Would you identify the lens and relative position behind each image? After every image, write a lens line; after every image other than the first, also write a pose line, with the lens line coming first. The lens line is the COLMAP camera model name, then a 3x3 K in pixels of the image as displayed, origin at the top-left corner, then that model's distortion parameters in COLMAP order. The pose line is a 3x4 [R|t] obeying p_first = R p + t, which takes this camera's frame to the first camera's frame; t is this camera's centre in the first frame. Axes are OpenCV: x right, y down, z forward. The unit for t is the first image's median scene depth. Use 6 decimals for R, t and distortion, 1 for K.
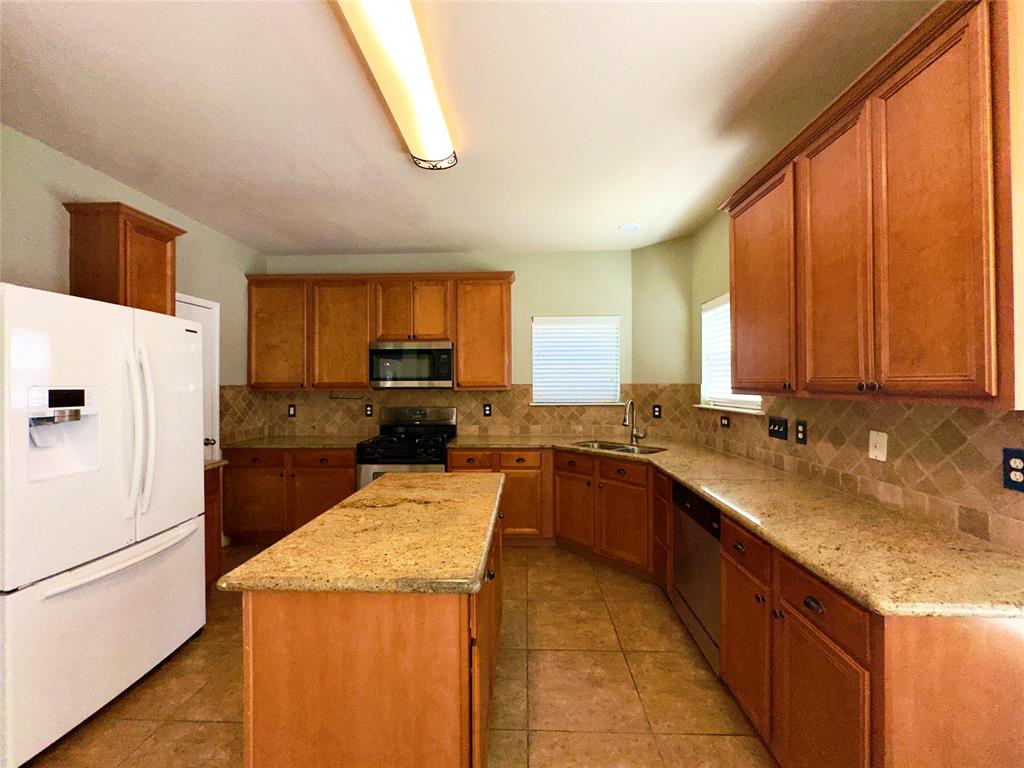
lens RADIAL K [[410.3, 0, 511.9], [0, 410.3, 383.3], [0, 0, 1]] dist [-0.003099, 0.000176]
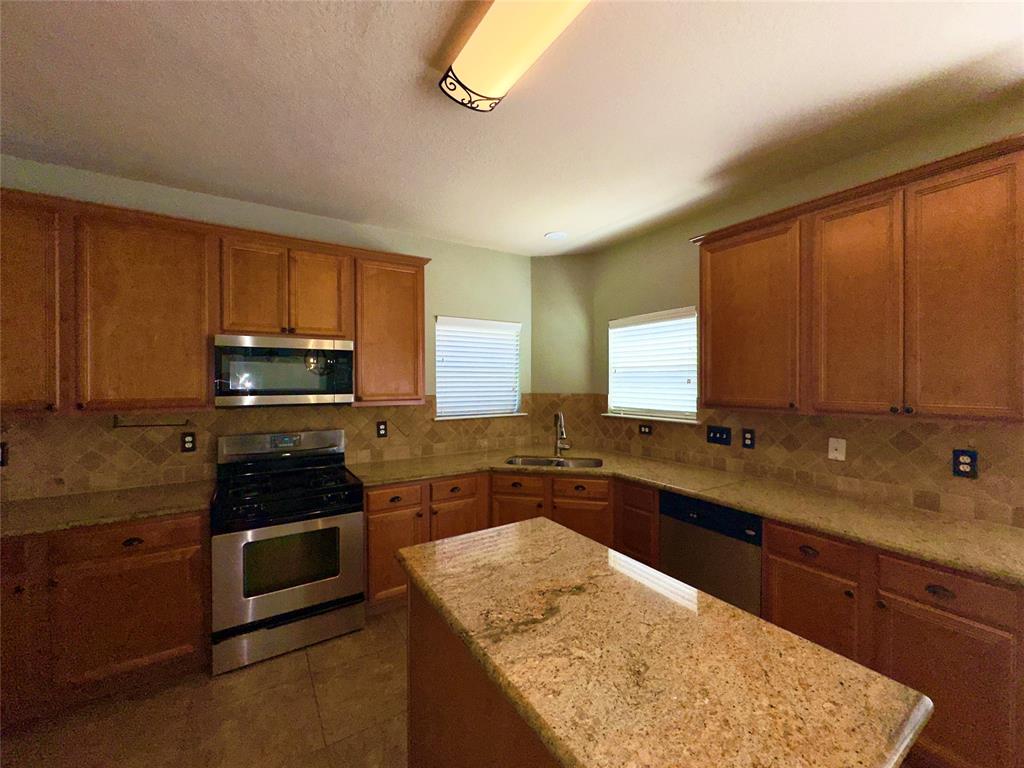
lens RADIAL K [[410.3, 0, 512.4], [0, 410.3, 381.4], [0, 0, 1]] dist [-0.003099, 0.000176]
pose [[0.820448, 0.002058, 0.571718, -0.339123], [-0.002461, 0.999997, -0.000068, -0.029818], [-0.571716, -0.001351, 0.820450, 0.238976]]
